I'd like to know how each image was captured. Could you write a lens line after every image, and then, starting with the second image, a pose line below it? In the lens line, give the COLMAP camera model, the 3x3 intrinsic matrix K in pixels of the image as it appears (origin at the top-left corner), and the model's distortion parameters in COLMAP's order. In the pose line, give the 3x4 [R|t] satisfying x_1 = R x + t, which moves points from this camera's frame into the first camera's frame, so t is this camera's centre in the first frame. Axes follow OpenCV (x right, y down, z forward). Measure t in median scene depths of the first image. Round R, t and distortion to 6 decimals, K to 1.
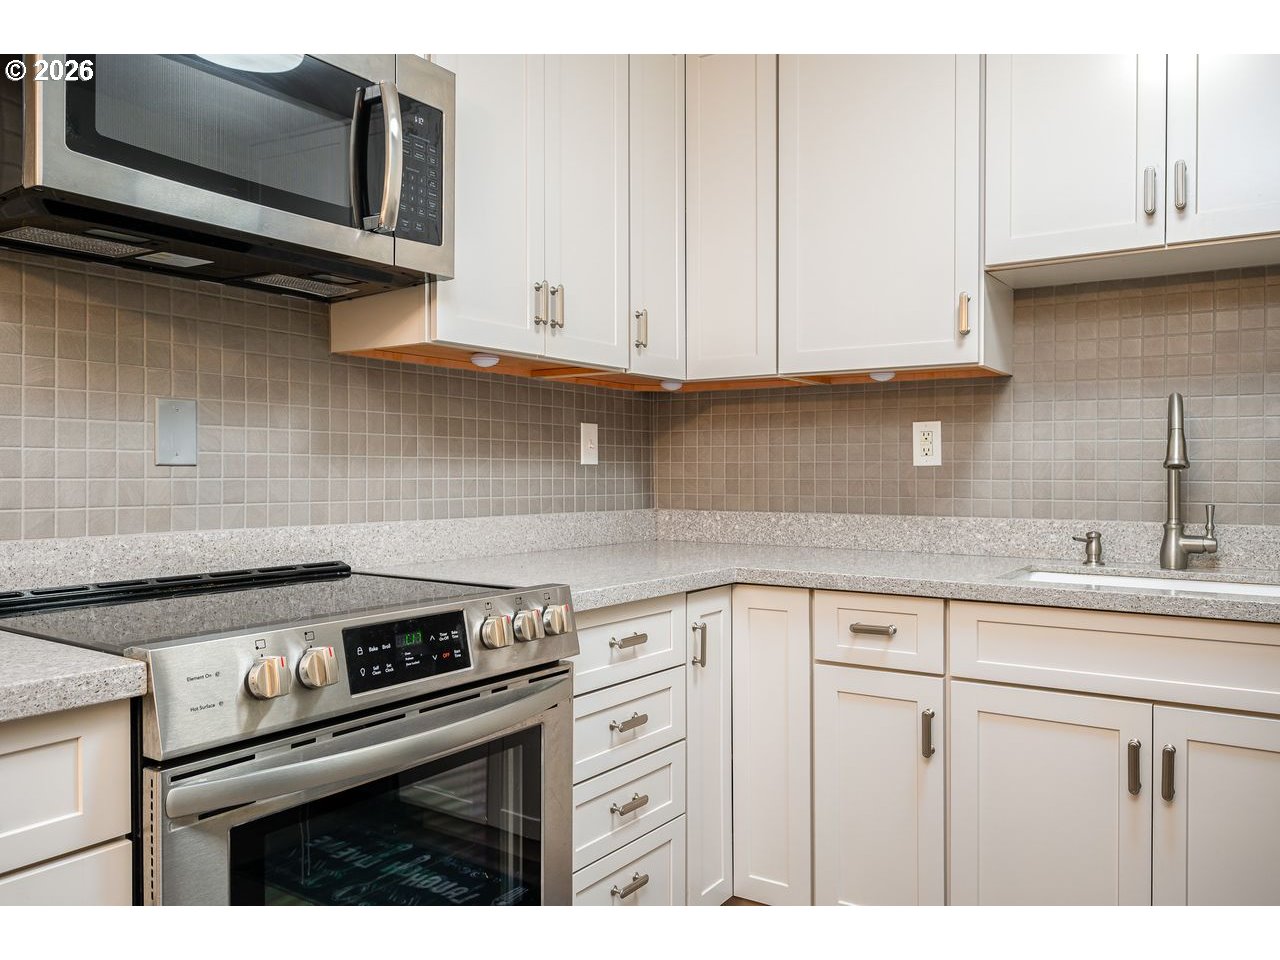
lens RADIAL K [[949.3, 0, 640.0], [0, 949.3, 480.0], [0, 0, 1]] dist [-0.003042, -0.000784]
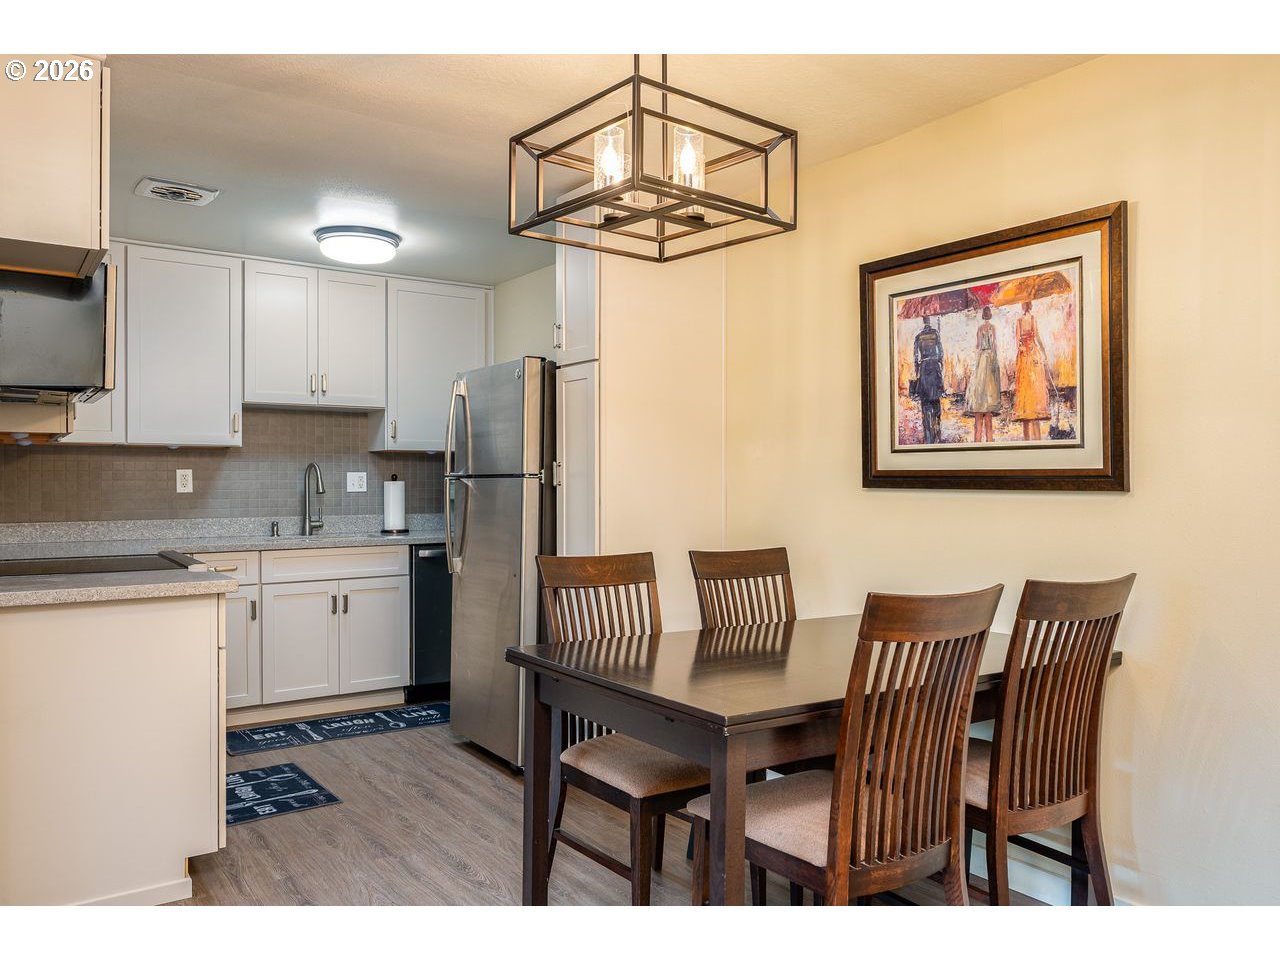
lens RADIAL K [[949.3, 0, 640.0], [0, 949.3, 480.0], [0, 0, 1]] dist [-0.003042, -0.000784]
pose [[0.364231, -0.000562, 0.931309, -1.303532], [0.011504, 0.999926, -0.003896, -0.025471], [-0.931238, 0.012133, 0.364210, -0.627923]]
